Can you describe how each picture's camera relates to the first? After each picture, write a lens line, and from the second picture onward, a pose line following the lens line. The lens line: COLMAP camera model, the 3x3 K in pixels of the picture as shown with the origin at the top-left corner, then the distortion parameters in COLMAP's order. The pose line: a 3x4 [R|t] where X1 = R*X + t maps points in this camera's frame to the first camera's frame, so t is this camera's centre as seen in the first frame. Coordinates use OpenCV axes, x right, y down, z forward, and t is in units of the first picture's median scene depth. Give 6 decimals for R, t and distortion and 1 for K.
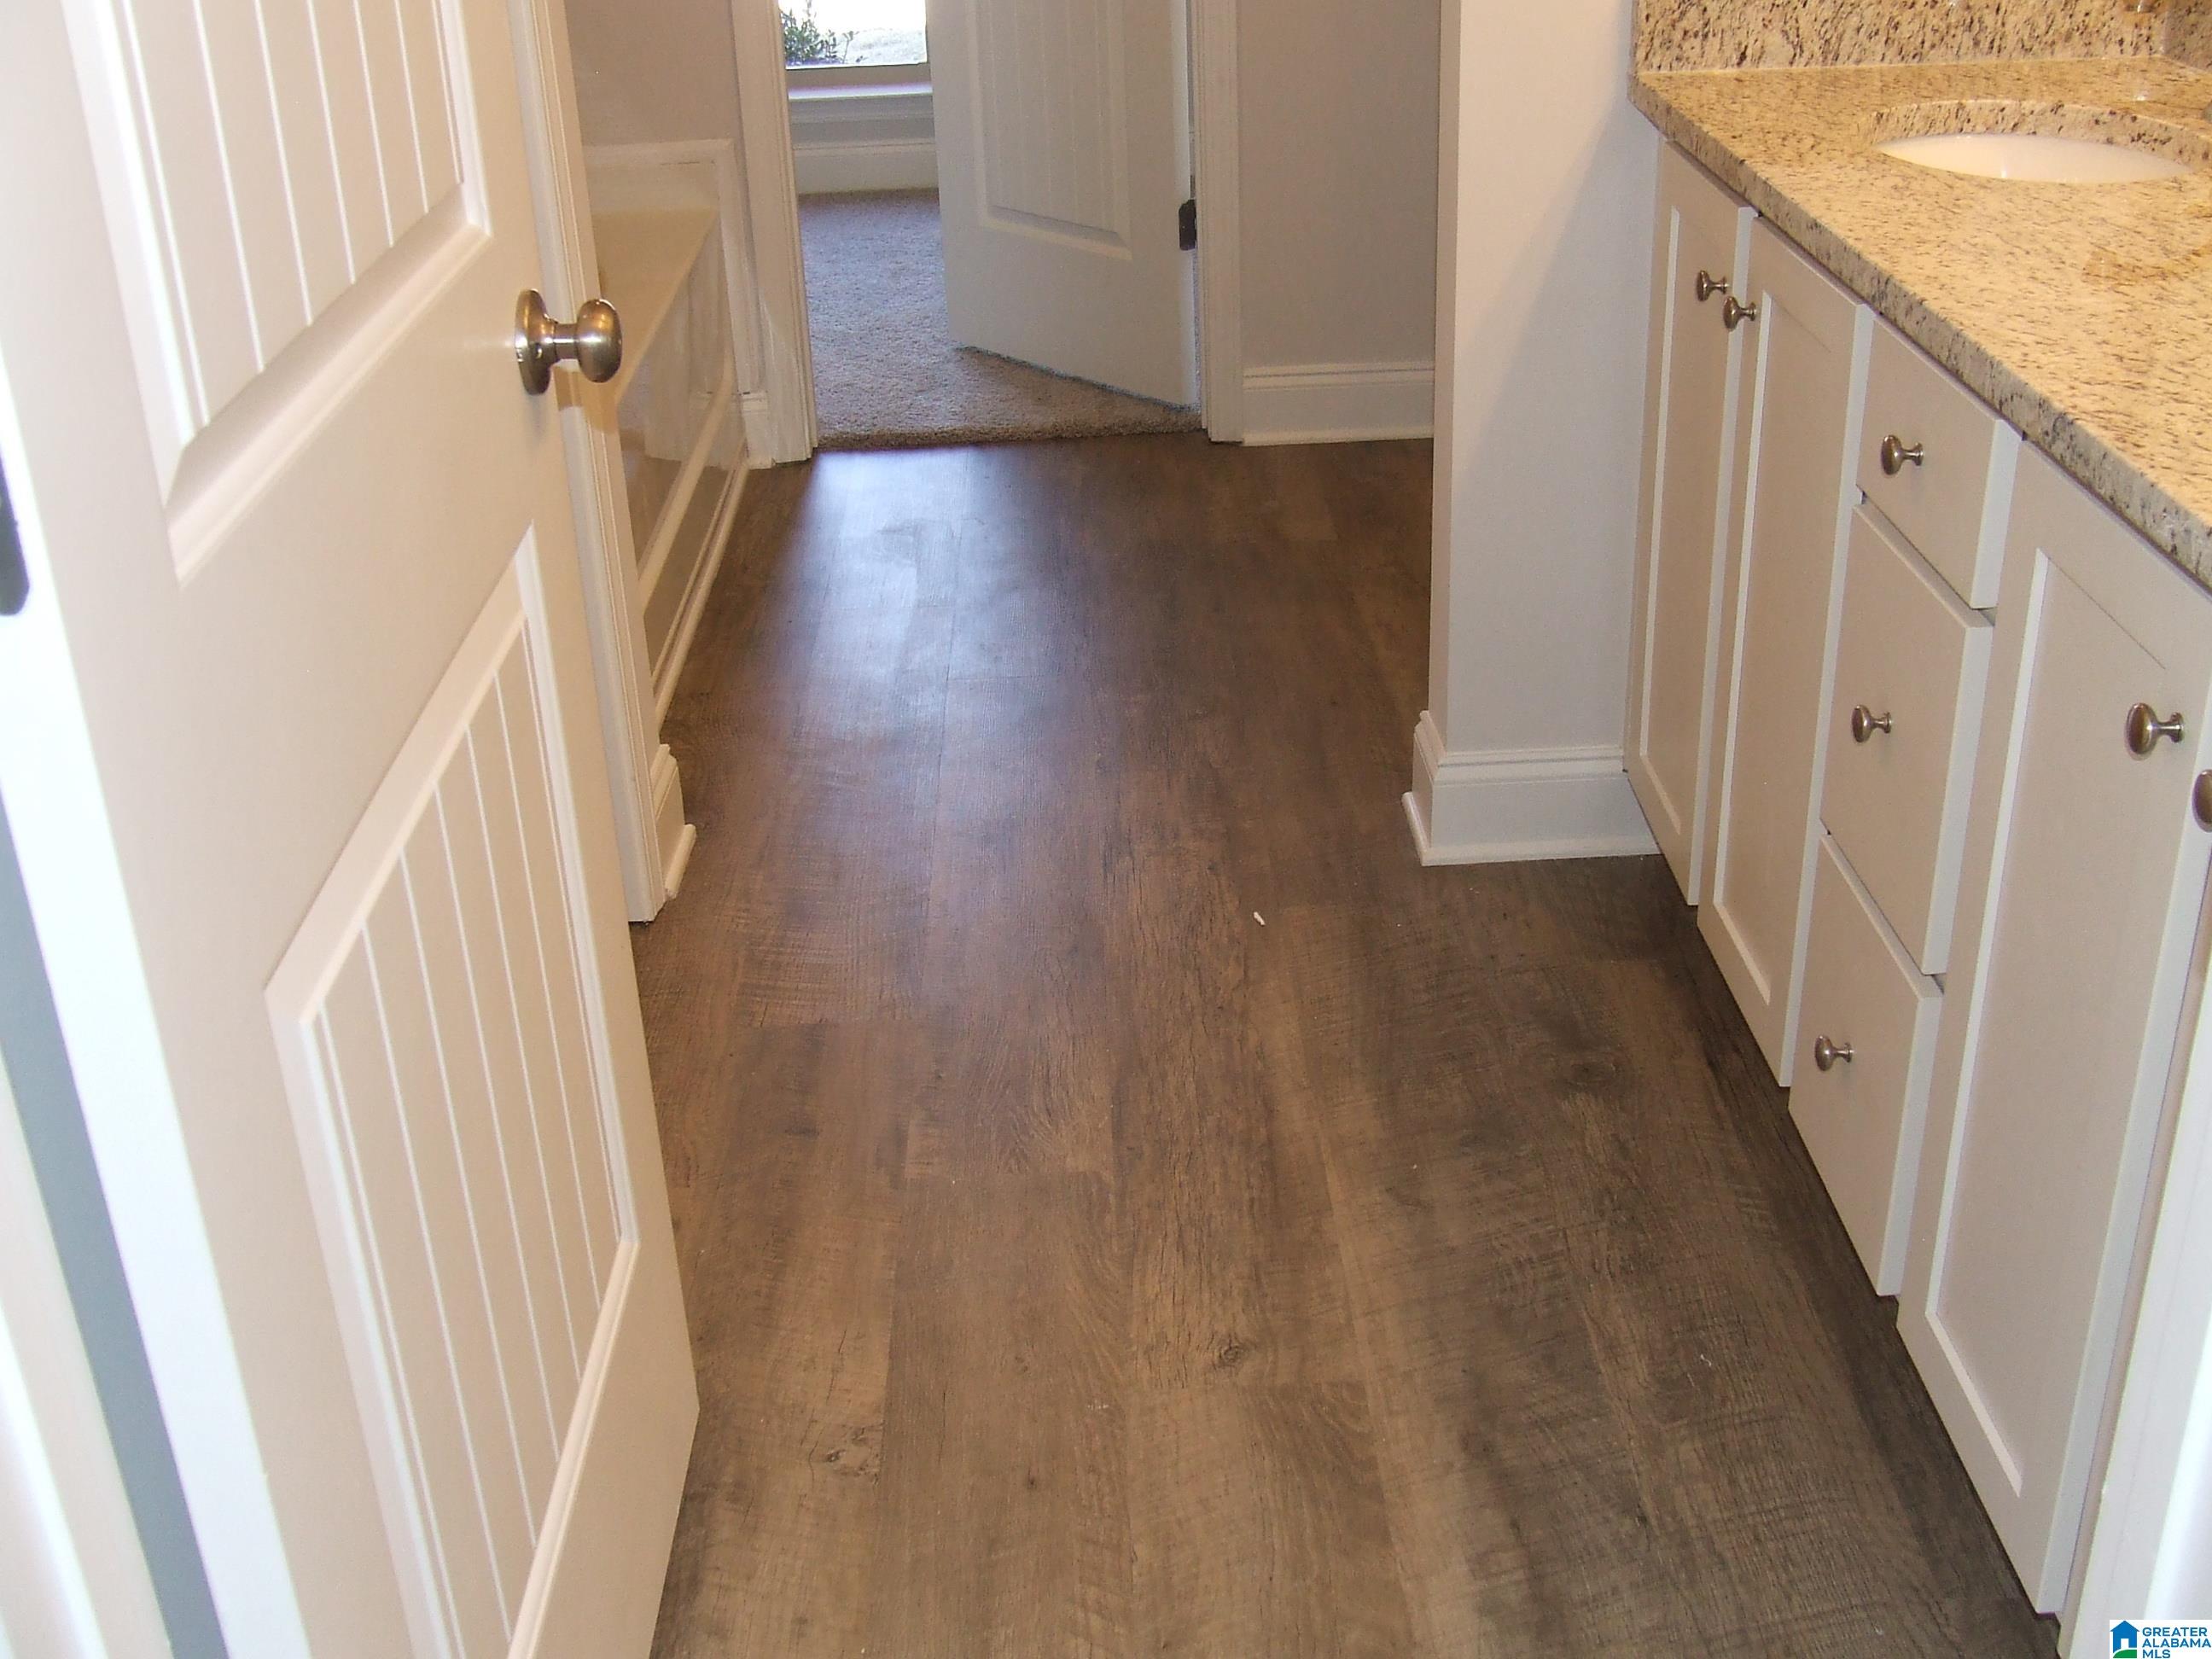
lens RADIAL K [[2423.7, 0, 1091.4], [0, 2423.7, 834.9], [0, 0, 1]] dist [-0.092027, 0.128611]
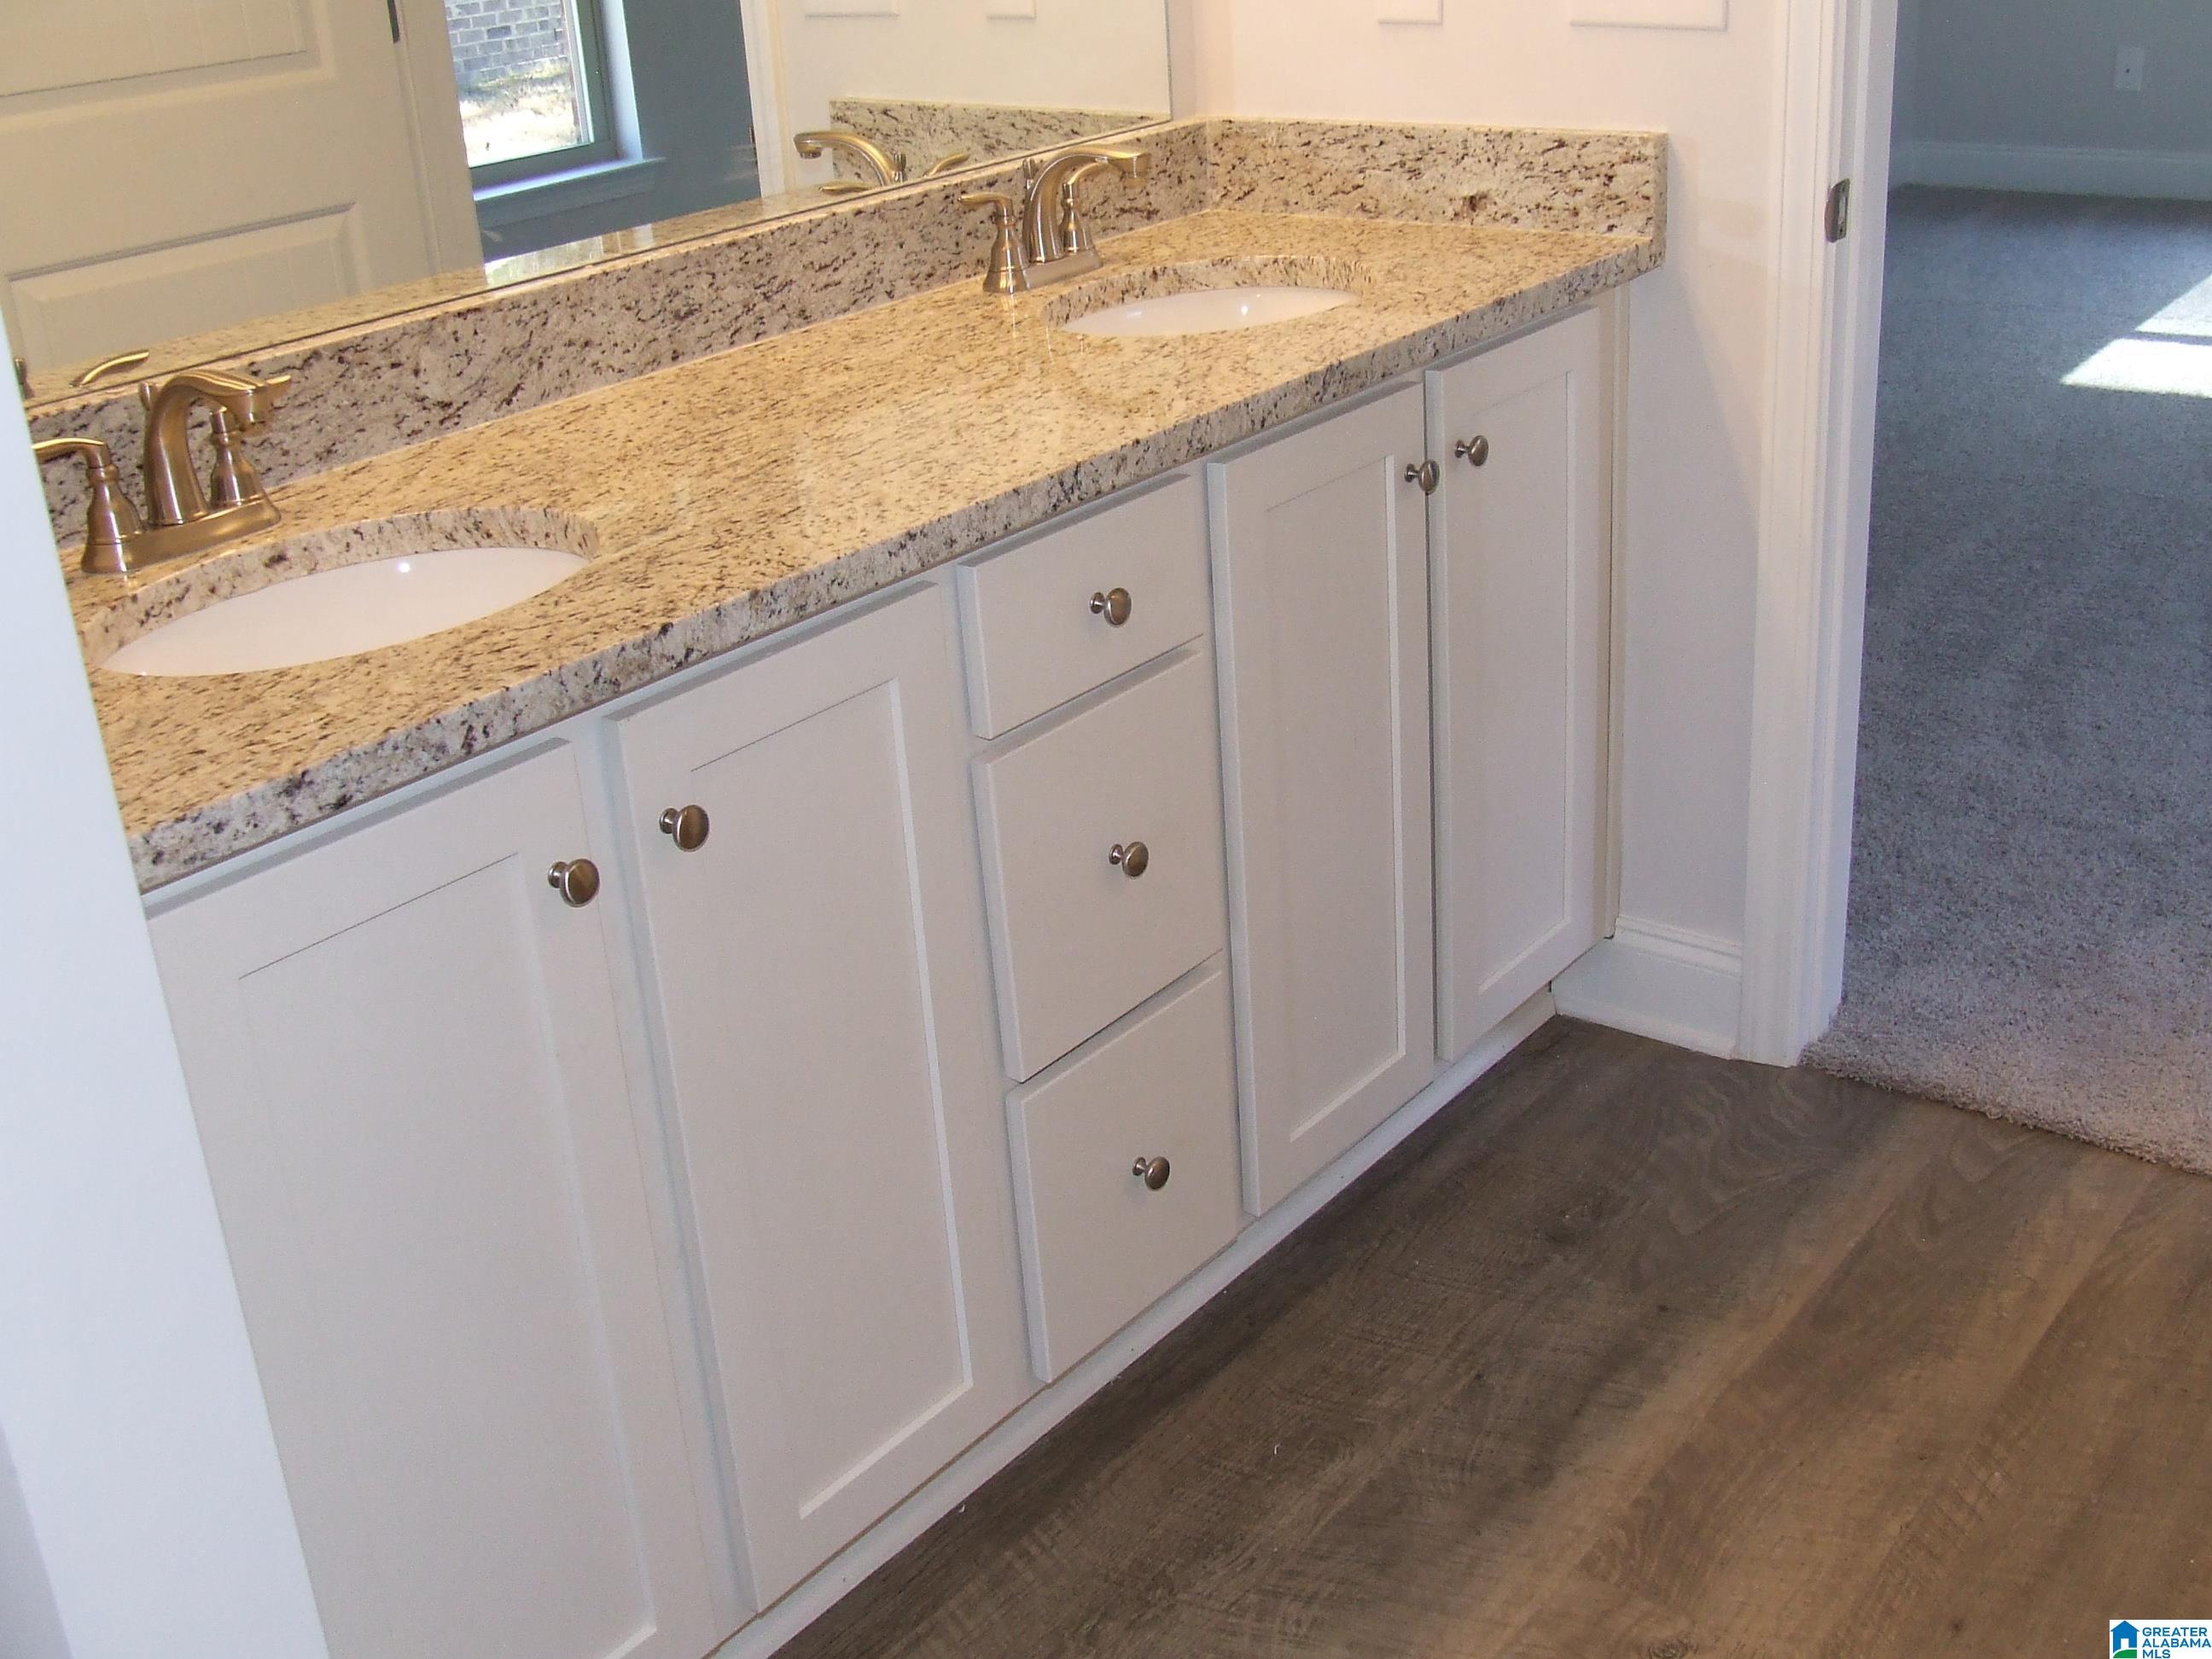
lens RADIAL K [[2423.7, 0, 1091.4], [0, 2423.7, 834.9], [0, 0, 1]] dist [-0.092027, 0.128611]
pose [[-0.761442, -0.179407, 0.622913, -0.297814], [0.373425, 0.664075, 0.647733, -0.690488], [-0.529868, 0.725822, -0.438659, 1.353443]]
